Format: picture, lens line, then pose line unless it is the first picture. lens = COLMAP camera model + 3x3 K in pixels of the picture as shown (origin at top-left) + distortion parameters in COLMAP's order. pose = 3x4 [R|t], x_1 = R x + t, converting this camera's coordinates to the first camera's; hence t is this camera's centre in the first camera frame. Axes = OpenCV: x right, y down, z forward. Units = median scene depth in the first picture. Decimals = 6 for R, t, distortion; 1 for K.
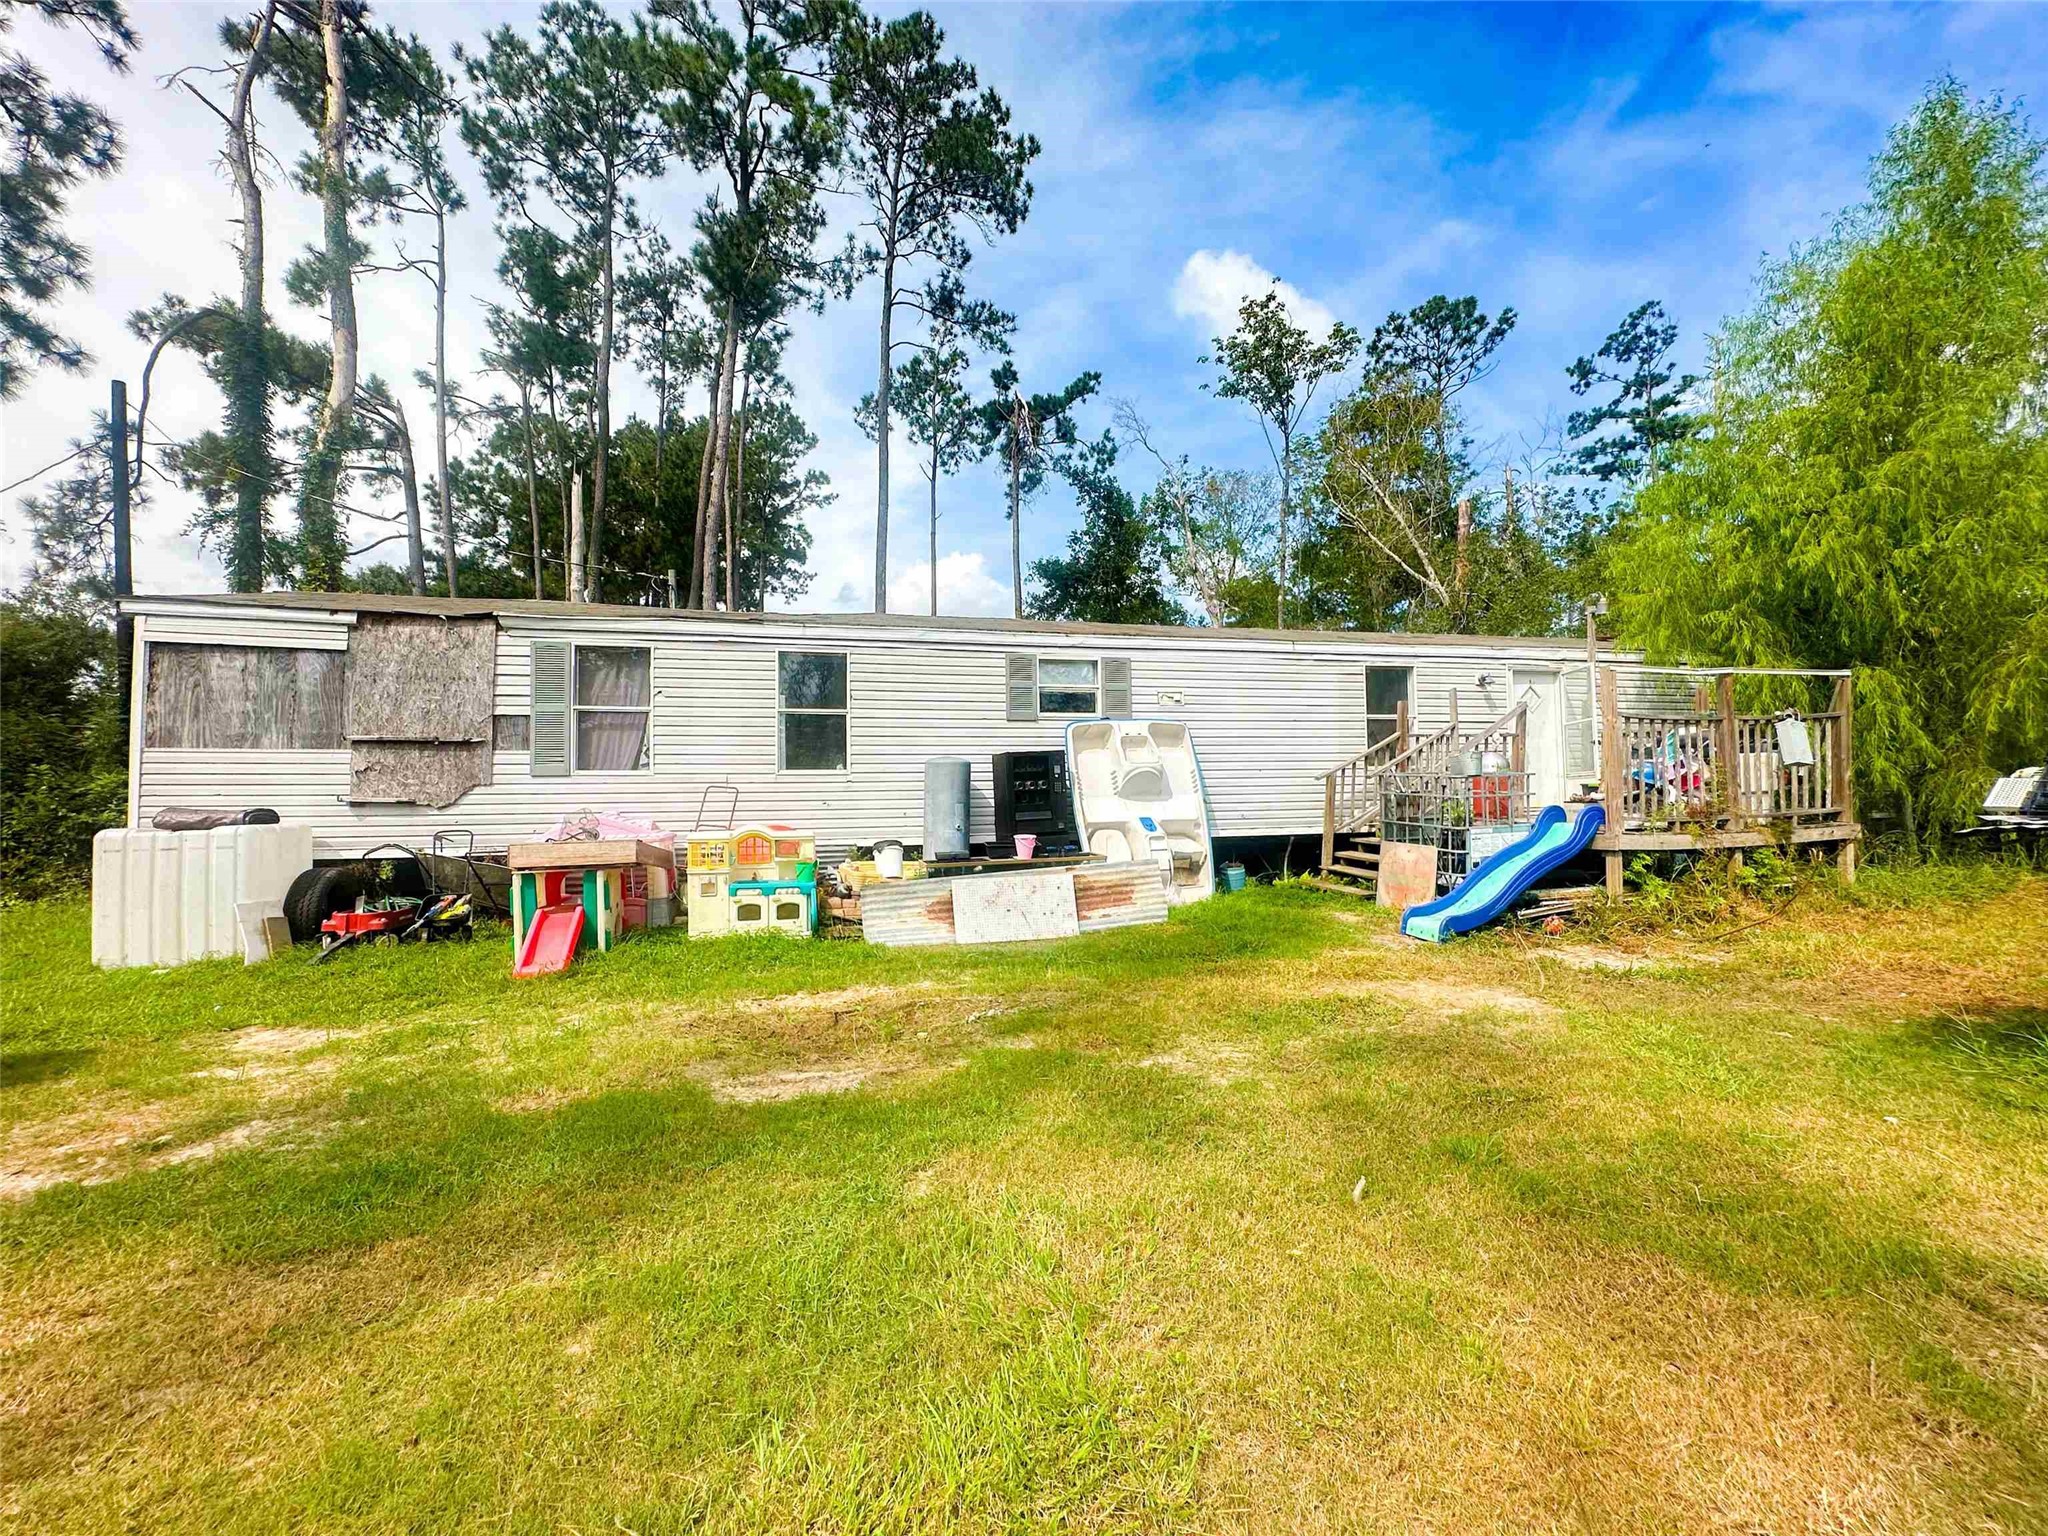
lens RADIAL K [[823.3, 0, 1026.3], [0, 823.3, 783.0], [0, 0, 1]] dist [-0.002660, 0.000389]
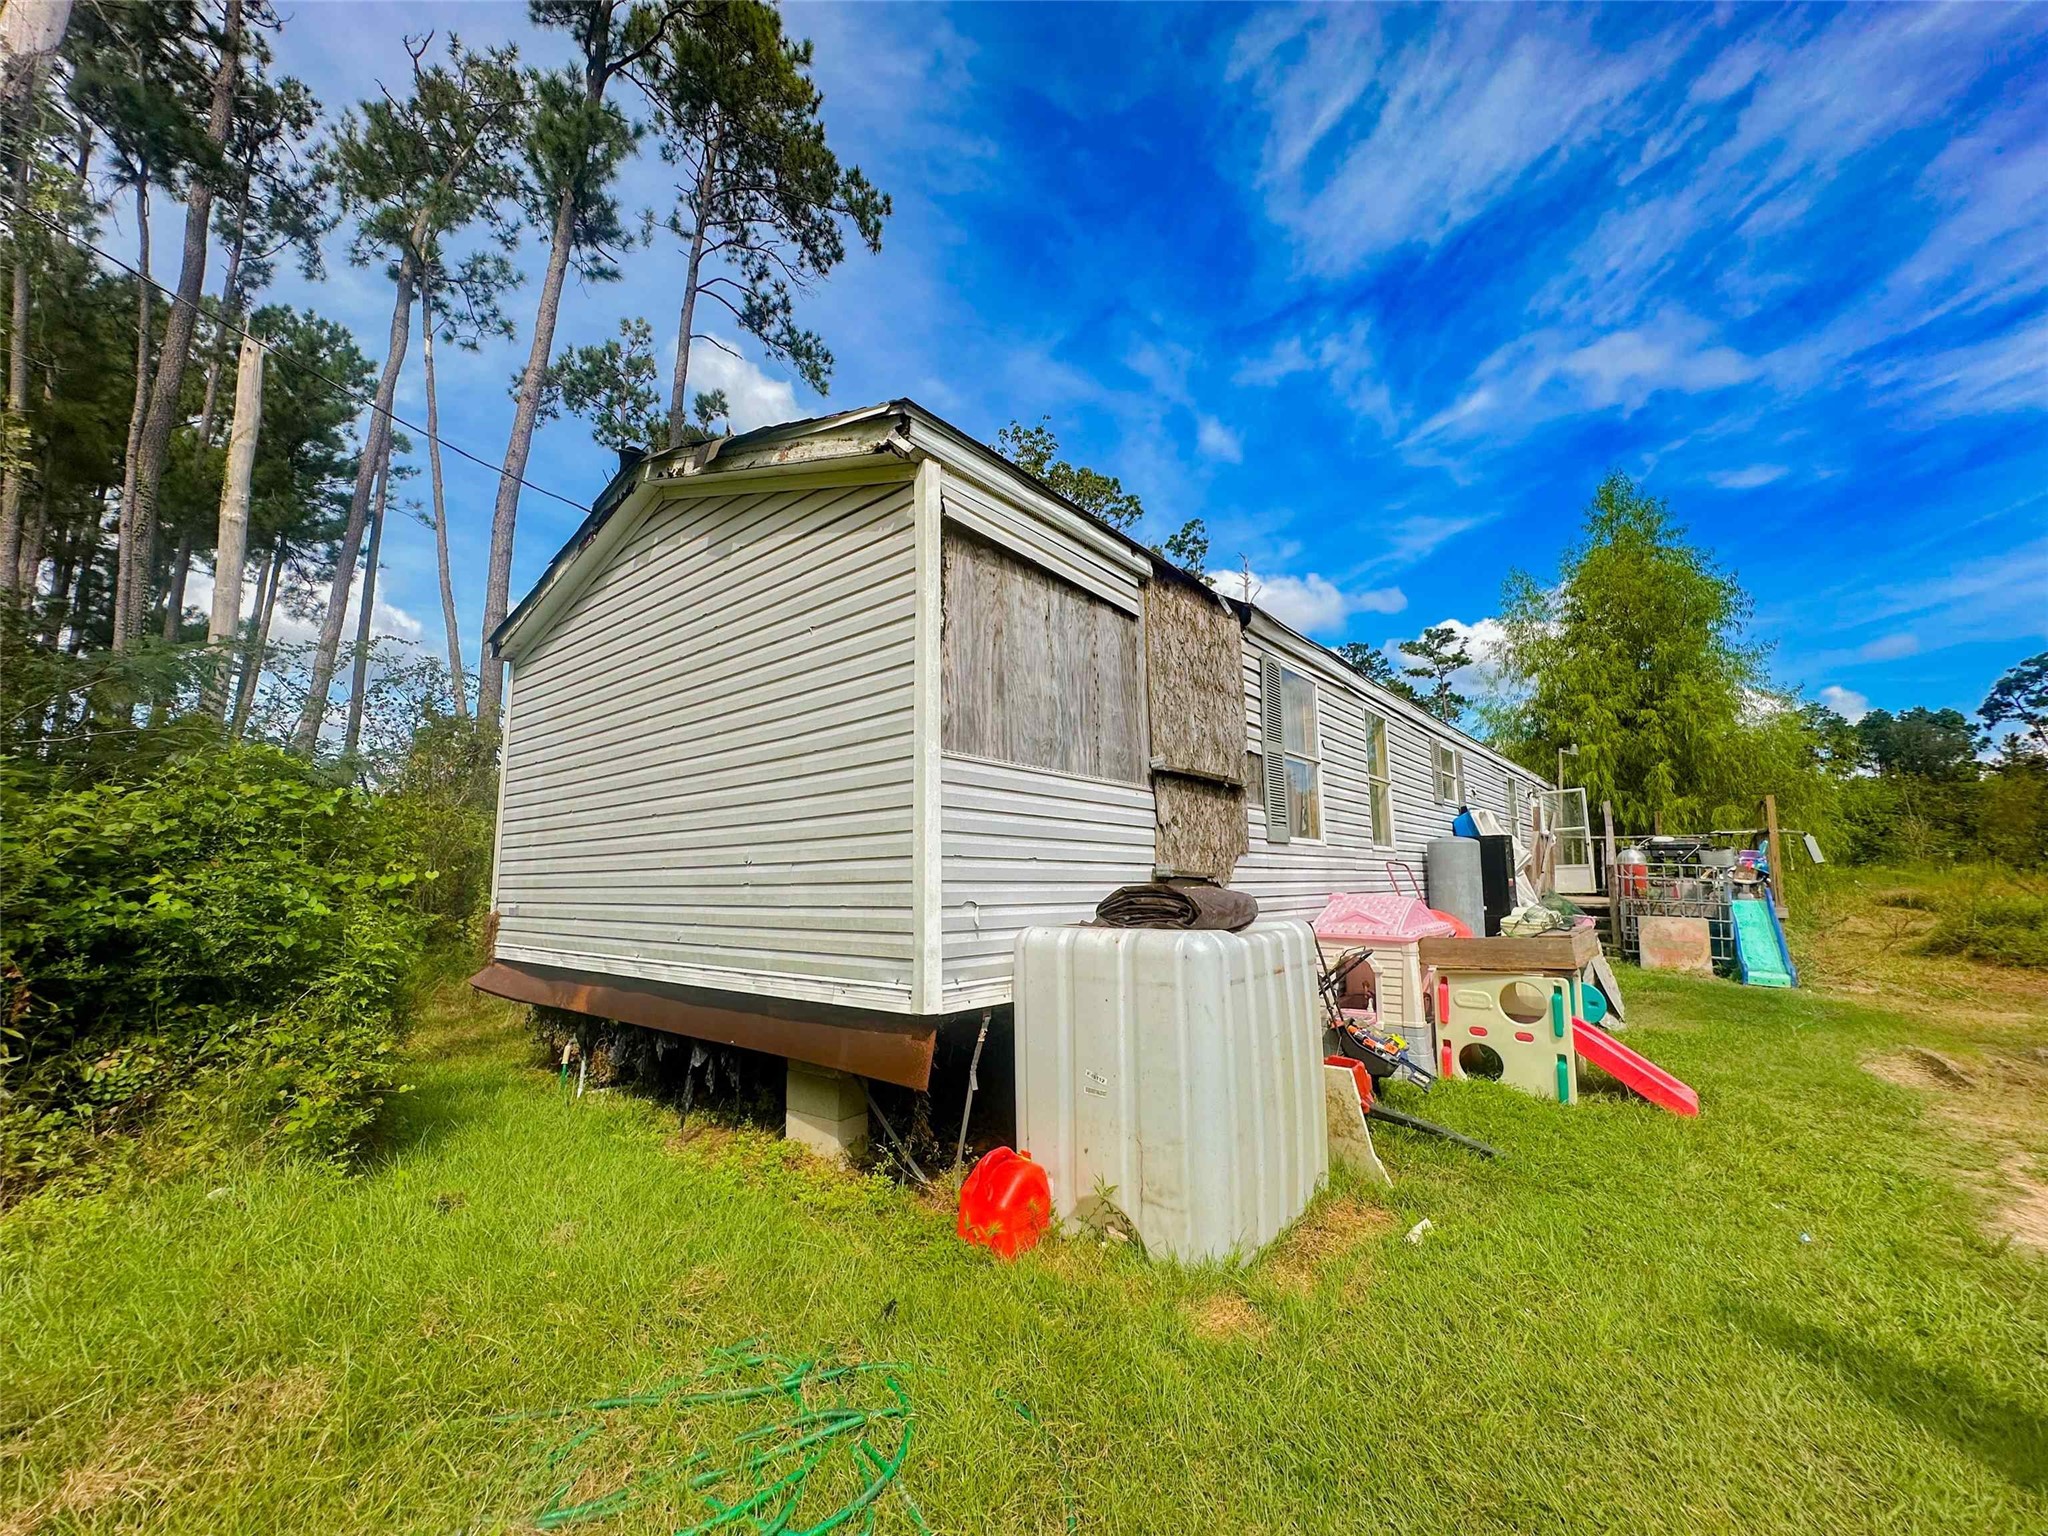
lens RADIAL K [[823.3, 0, 1026.8], [0, 823.3, 779.0], [0, 0, 1]] dist [-0.002660, 0.000389]
pose [[0.790640, 0.076822, 0.607443, -1.195395], [-0.008864, 0.993430, -0.114100, 0.020588], [-0.612217, 0.084828, 0.786126, 0.575835]]
